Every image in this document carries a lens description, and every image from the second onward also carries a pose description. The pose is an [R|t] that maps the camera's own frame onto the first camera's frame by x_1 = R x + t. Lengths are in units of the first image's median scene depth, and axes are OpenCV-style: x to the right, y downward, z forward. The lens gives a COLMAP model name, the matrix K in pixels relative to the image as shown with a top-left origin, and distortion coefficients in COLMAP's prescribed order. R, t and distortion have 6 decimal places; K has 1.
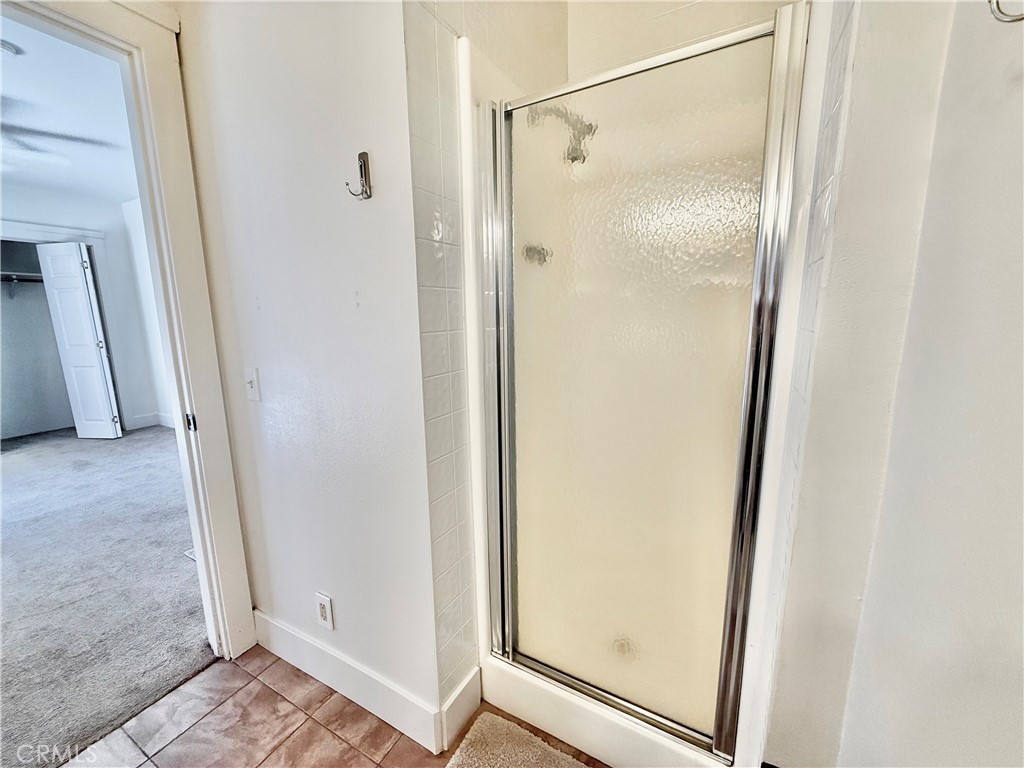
lens RADIAL K [[412.5, 0, 512.0], [0, 412.5, 384.0], [0, 0, 1]] dist [-0.000452, -0.000076]
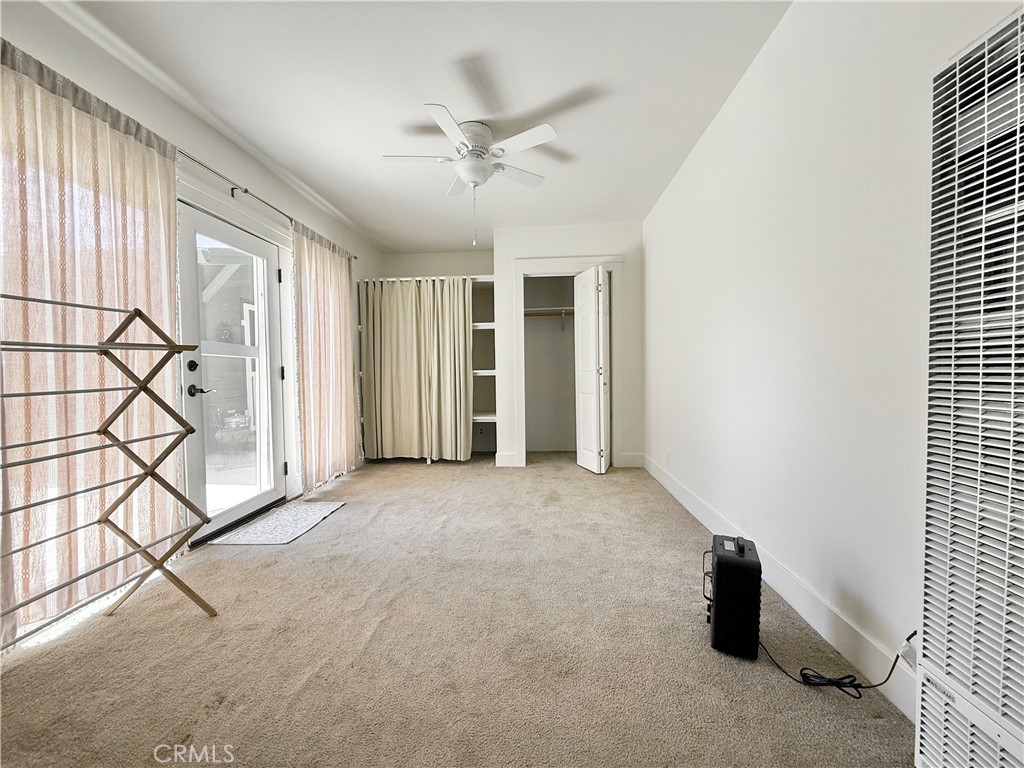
lens RADIAL K [[412.5, 0, 512.0], [0, 412.5, 384.0], [0, 0, 1]] dist [-0.000452, -0.000076]
pose [[0.423770, 0.040107, -0.904882, -0.239243], [-0.150032, 0.988327, -0.026457, -0.011725], [0.893258, 0.146973, 0.424840, 0.434056]]
